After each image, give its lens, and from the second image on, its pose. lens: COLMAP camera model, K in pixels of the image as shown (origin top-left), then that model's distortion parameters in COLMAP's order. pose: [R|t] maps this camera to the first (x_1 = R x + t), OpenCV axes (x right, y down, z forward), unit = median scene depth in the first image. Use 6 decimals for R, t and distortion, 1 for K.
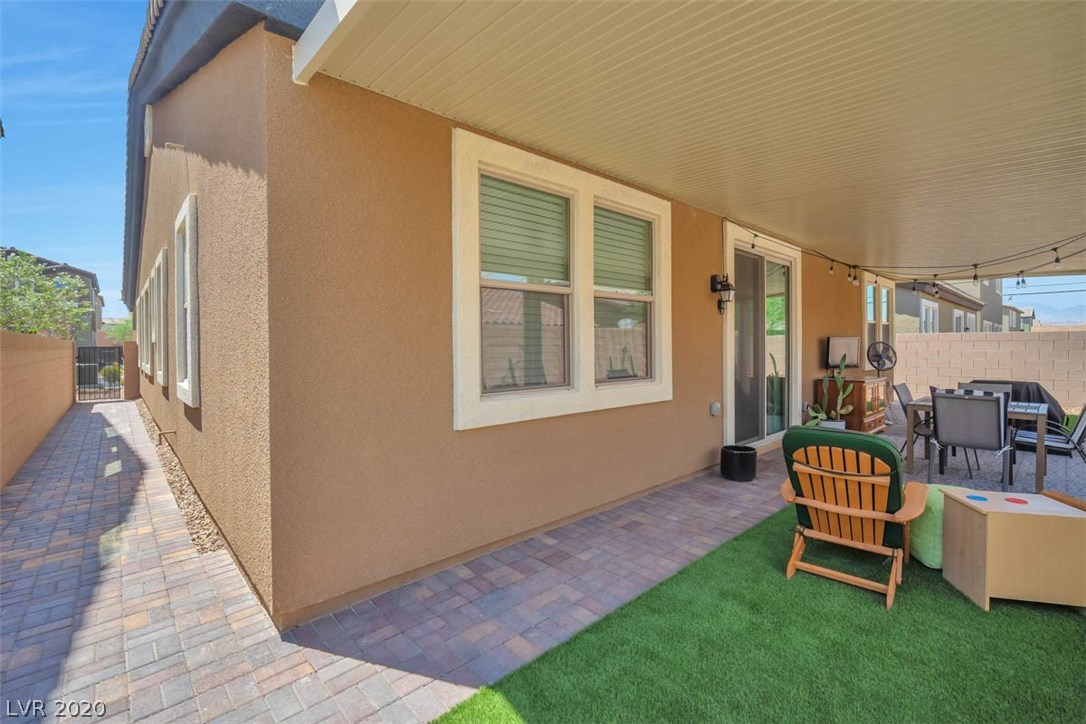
lens RADIAL K [[474.8, 0, 545.0], [0, 474.8, 351.0], [0, 0, 1]] dist [-0.008240, 0.000305]
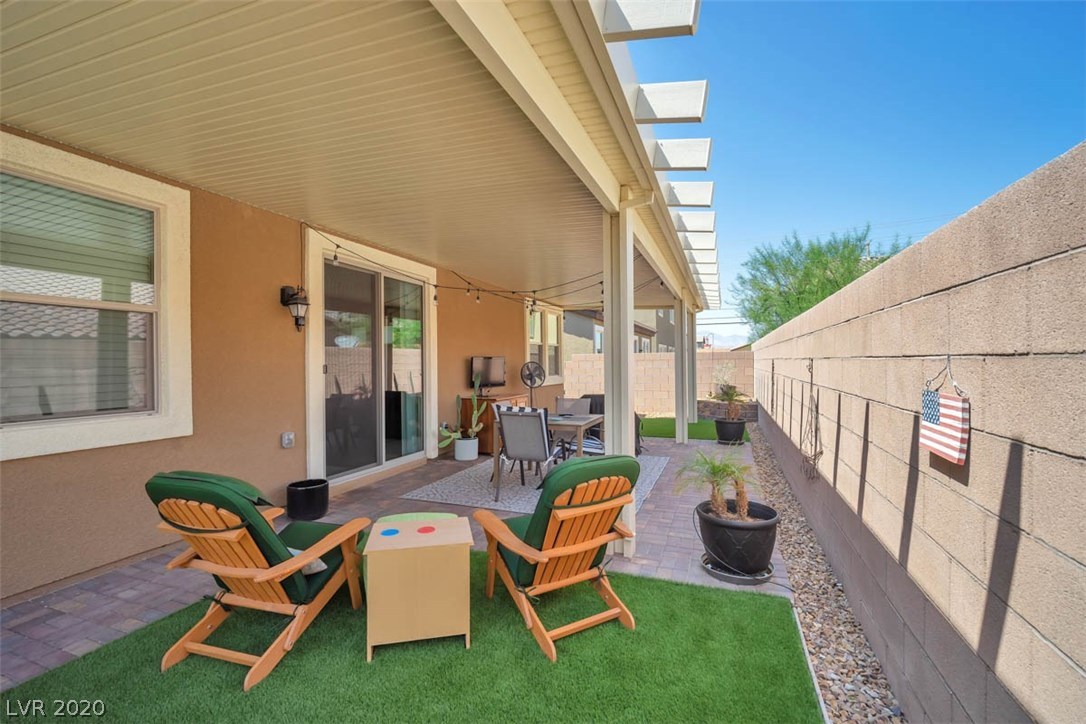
lens RADIAL K [[471.9, 0, 540.6], [0, 471.9, 360.8], [0, 0, 1]] dist [-0.011349, 0.001431]
pose [[0.894142, -0.001055, 0.447782, 0.389533], [0.010013, 0.999794, -0.017639, -0.002899], [-0.447671, 0.020256, 0.893969, 0.016680]]
